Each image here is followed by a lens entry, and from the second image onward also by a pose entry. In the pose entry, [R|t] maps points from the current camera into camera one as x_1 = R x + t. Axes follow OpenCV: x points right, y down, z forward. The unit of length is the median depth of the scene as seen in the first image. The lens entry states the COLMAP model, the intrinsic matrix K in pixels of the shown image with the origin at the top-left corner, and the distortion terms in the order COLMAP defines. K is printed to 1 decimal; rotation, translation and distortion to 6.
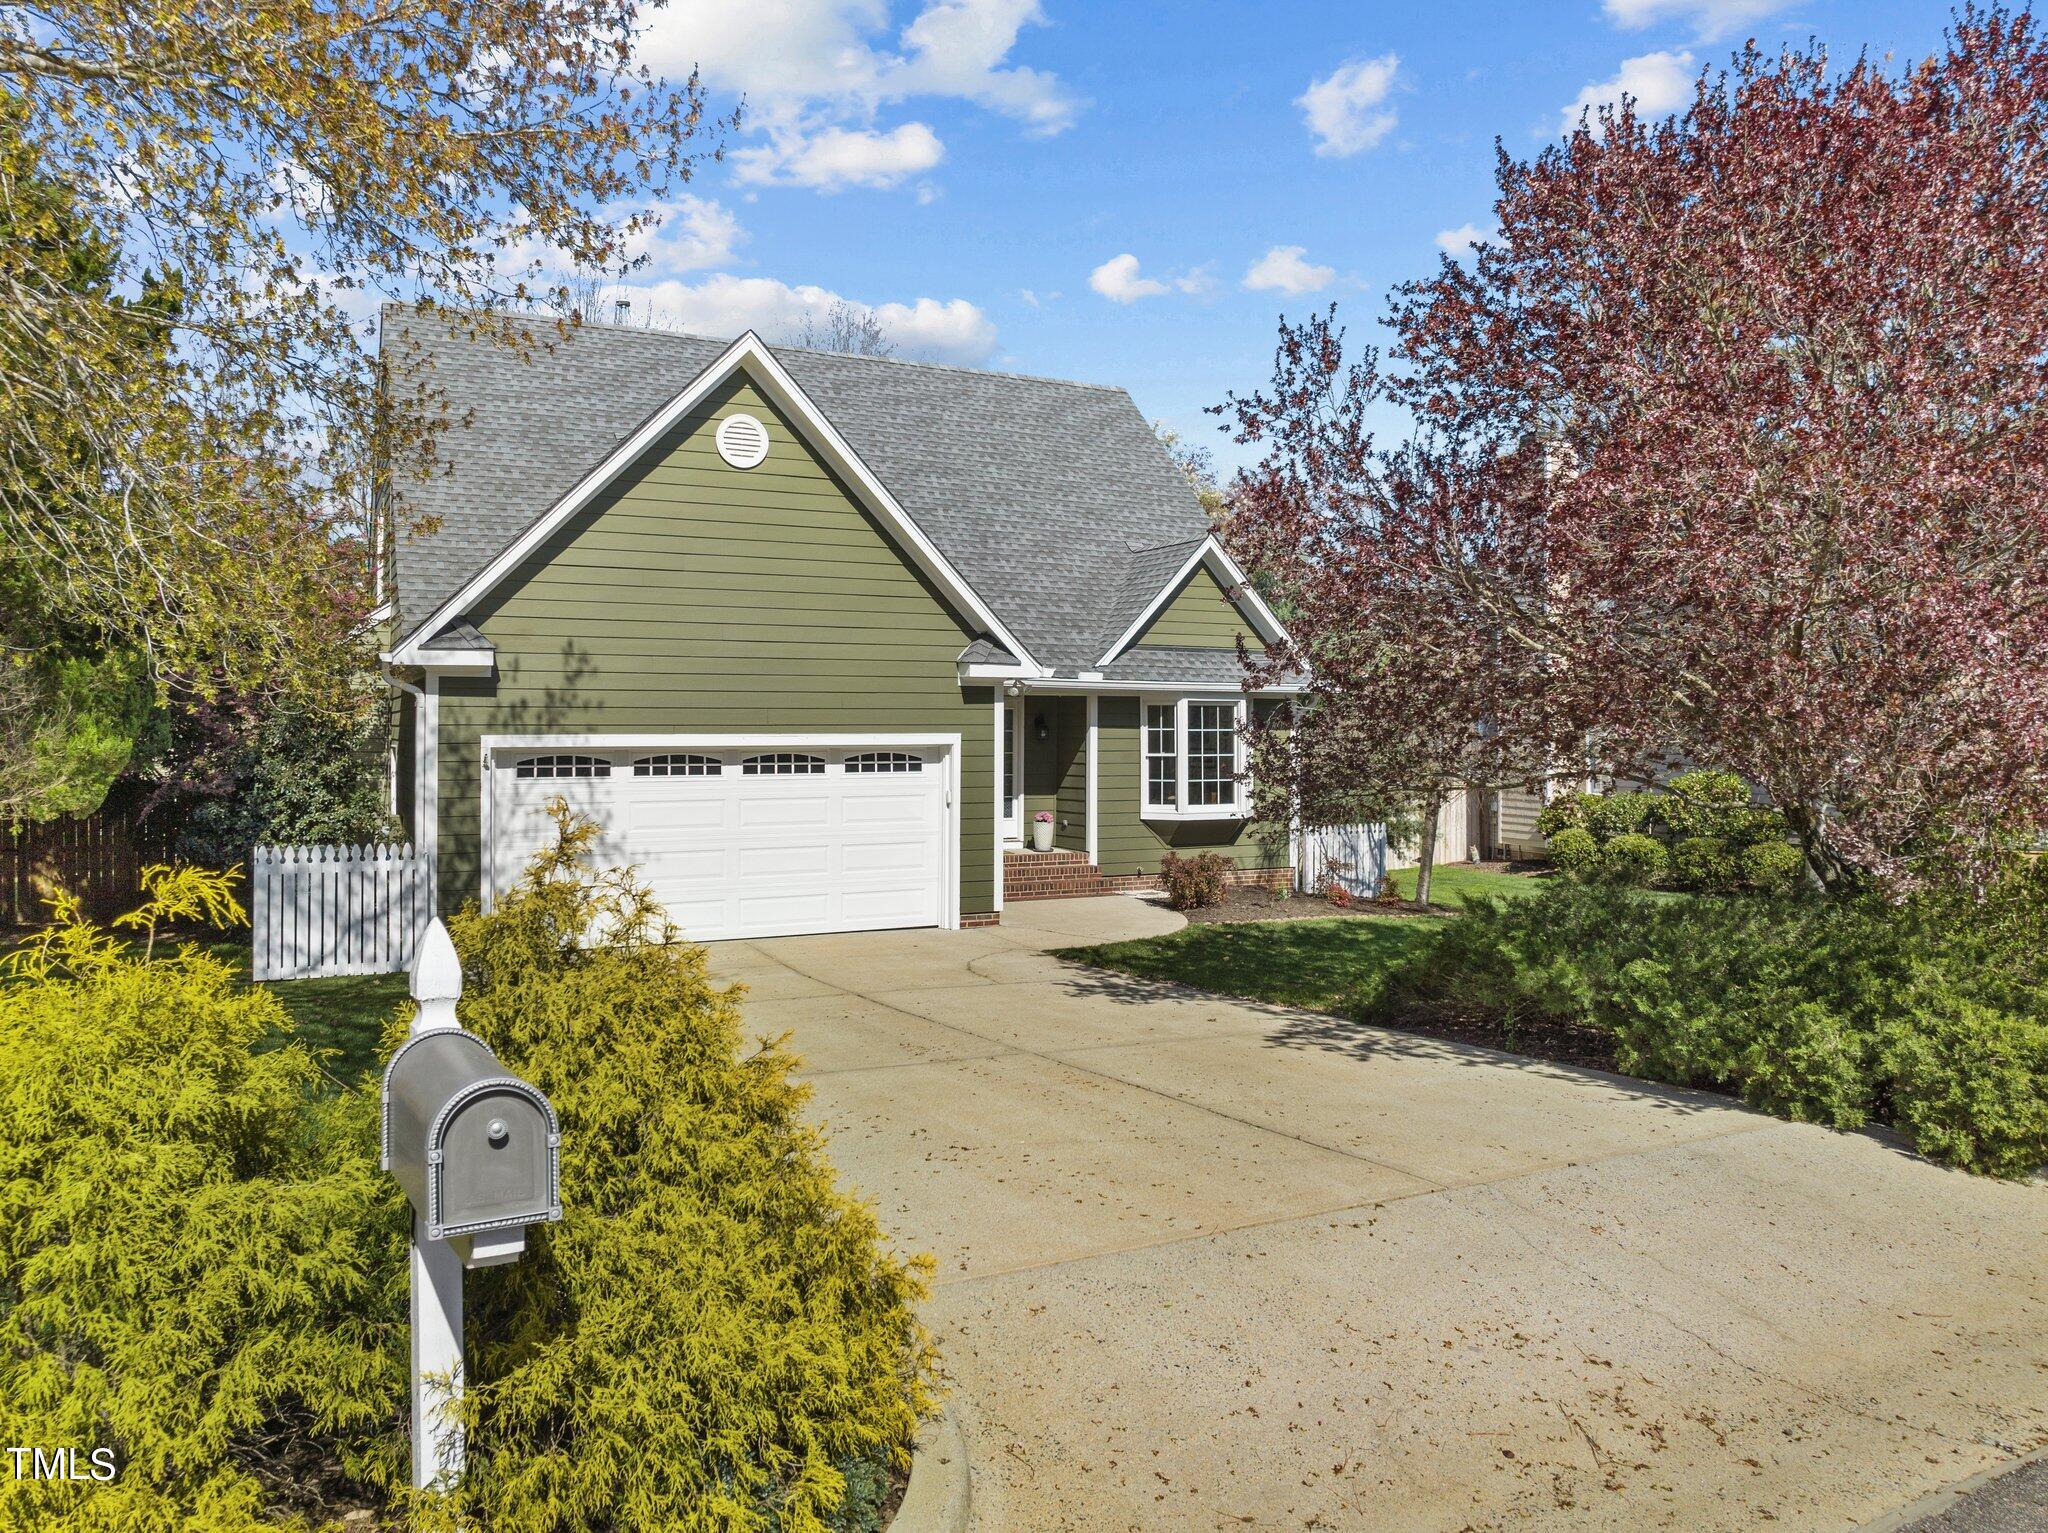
lens RADIAL K [[1479.0, 0, 1016.7], [0, 1479.0, 721.0], [0, 0, 1]] dist [0.047040, -0.000855]
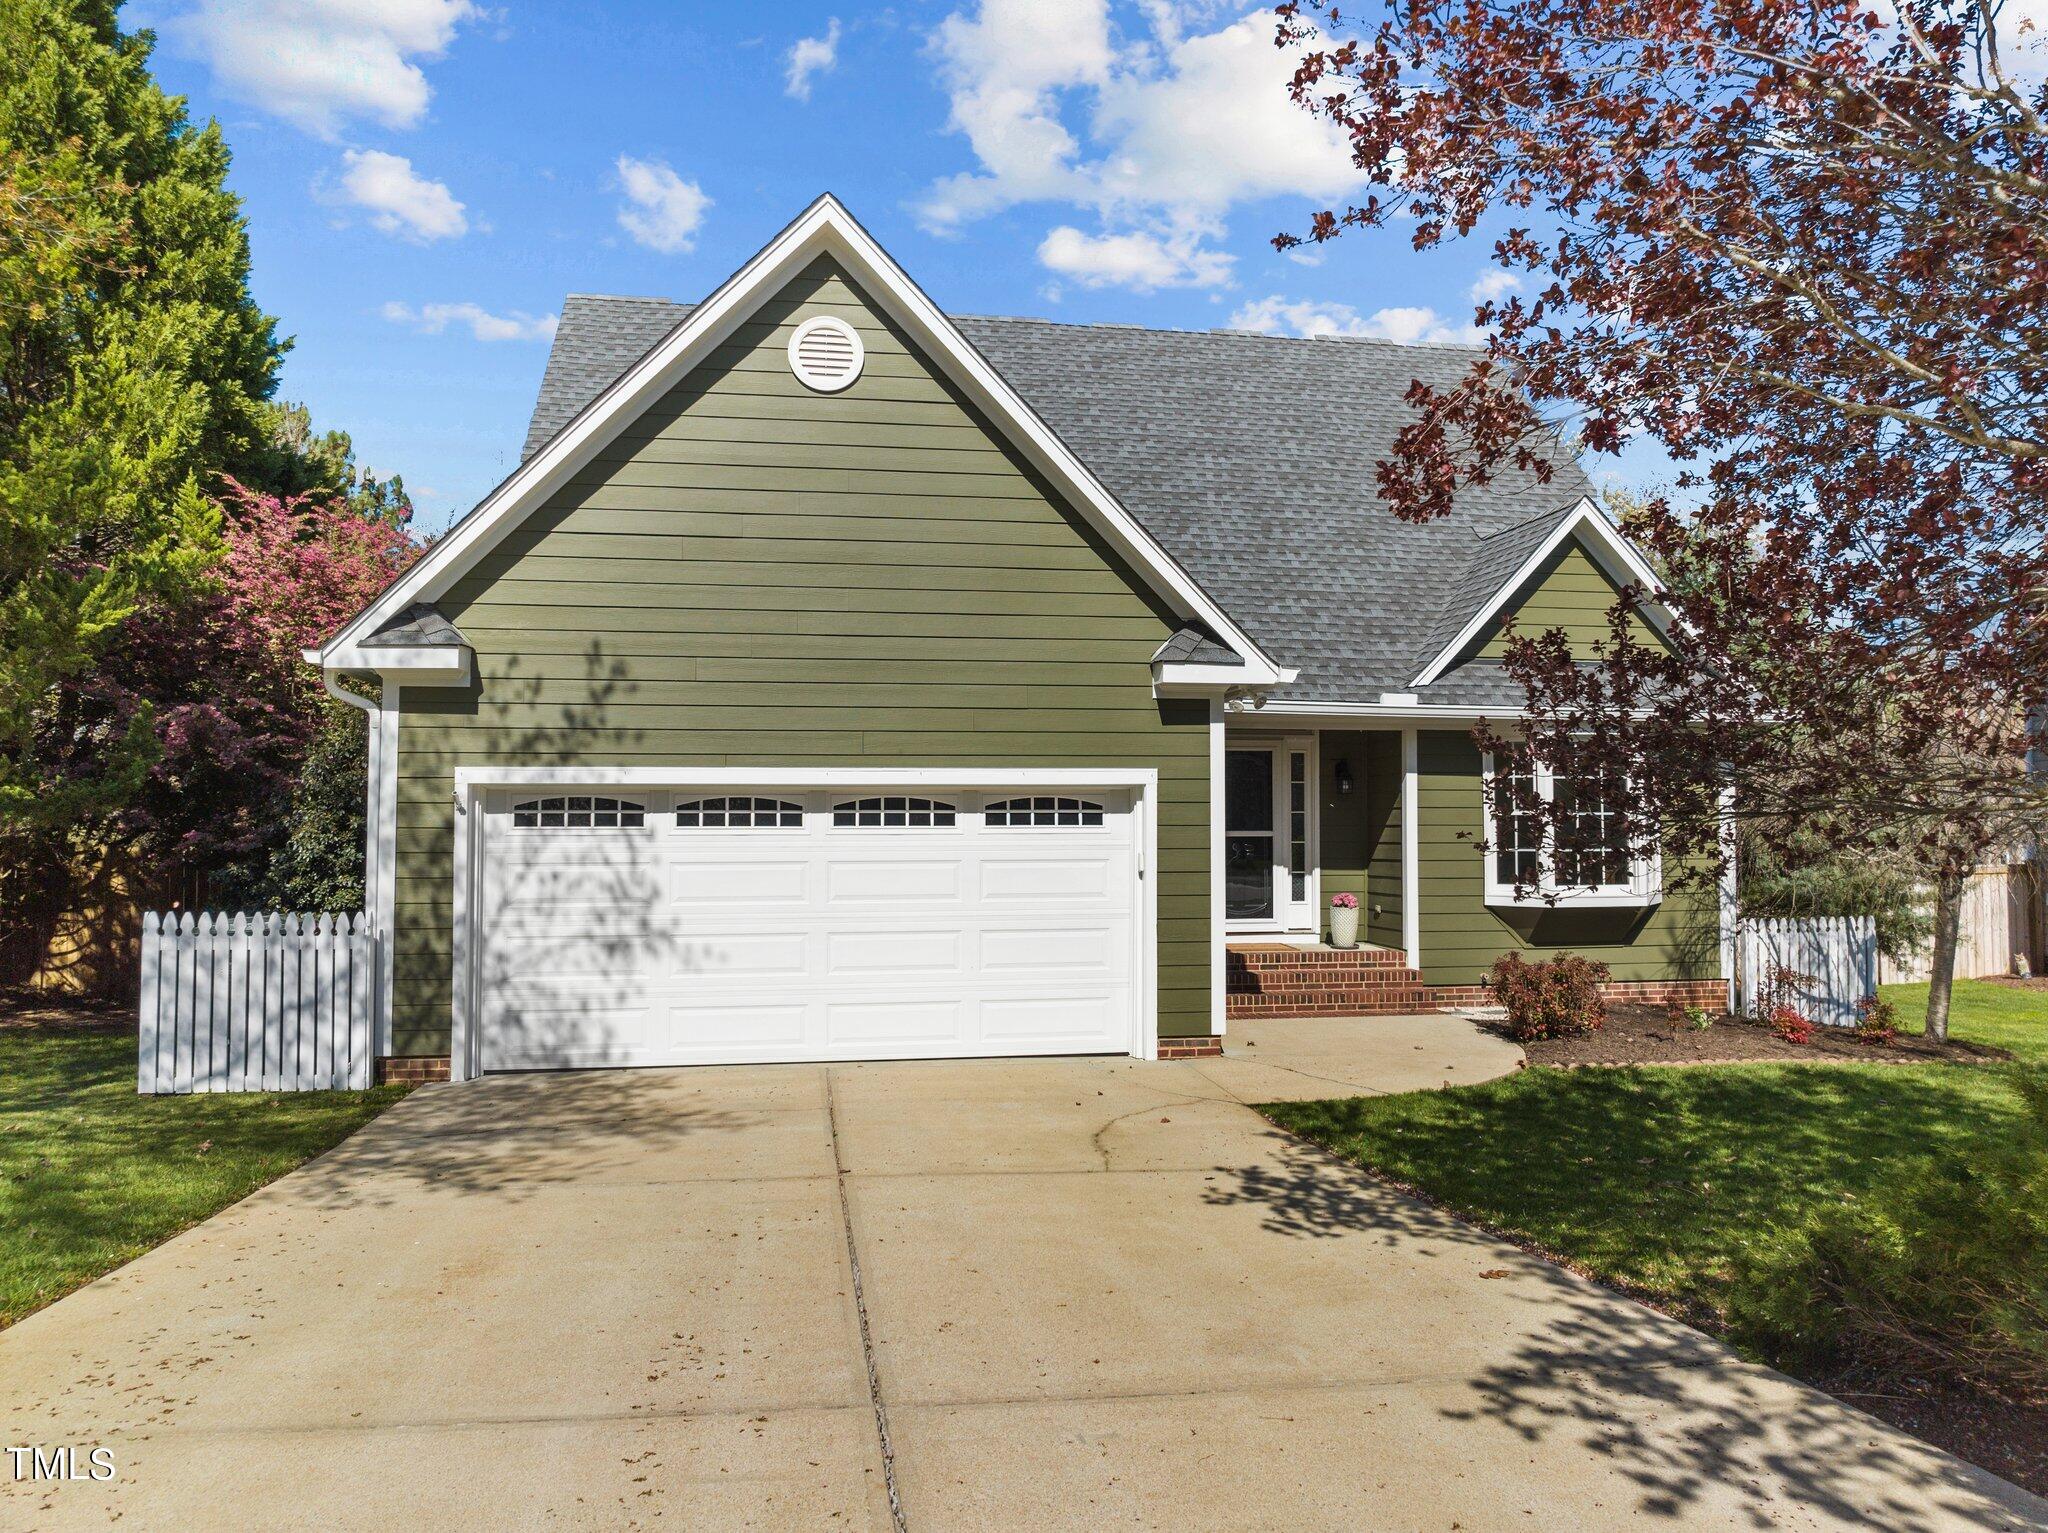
lens RADIAL K [[1460.4, 0, 1024.0], [0, 1460.4, 766.5], [0, 0, 1]] dist [-0.018811, -0.003763]
pose [[0.955716, -0.012212, -0.294039, 0.089048], [0.002342, 0.999423, -0.033893, 0.026548], [0.294283, 0.031703, 0.955192, 0.307640]]
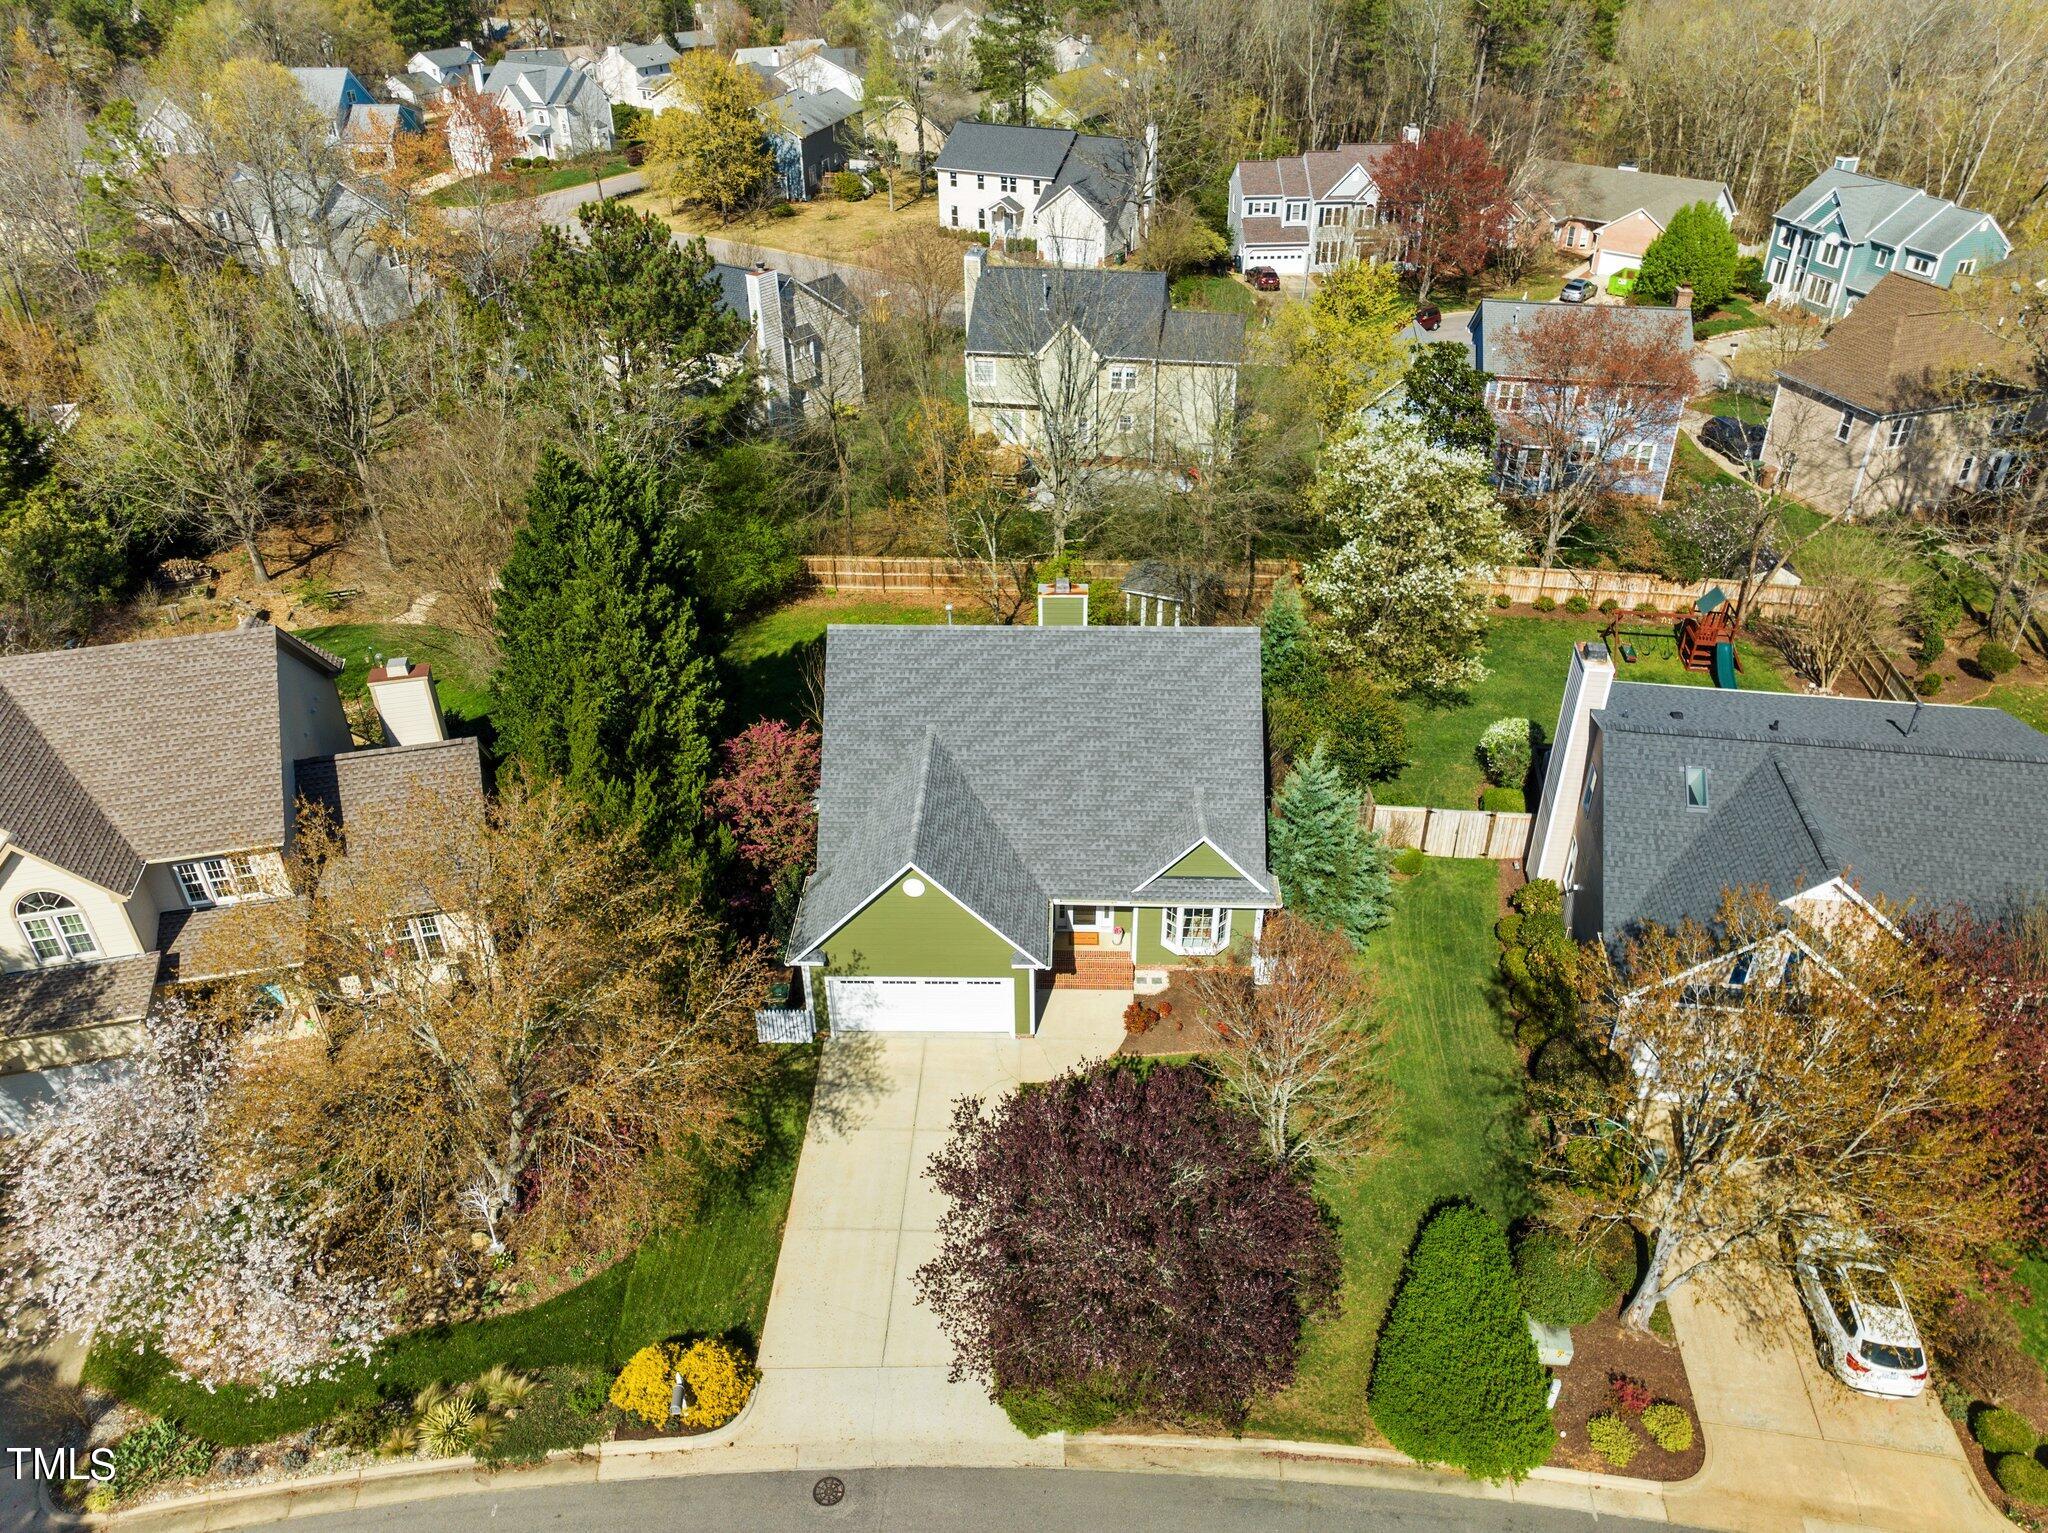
lens RADIAL K [[1460.4, 0, 1024.0], [0, 1460.4, 766.5], [0, 0, 1]] dist [-0.018811, -0.003763]
pose [[0.891164, 0.243799, -0.382609, 0.699739], [0.004871, 0.838151, 0.545417, -1.381147], [0.453656, -0.487919, 0.745742, -0.508215]]
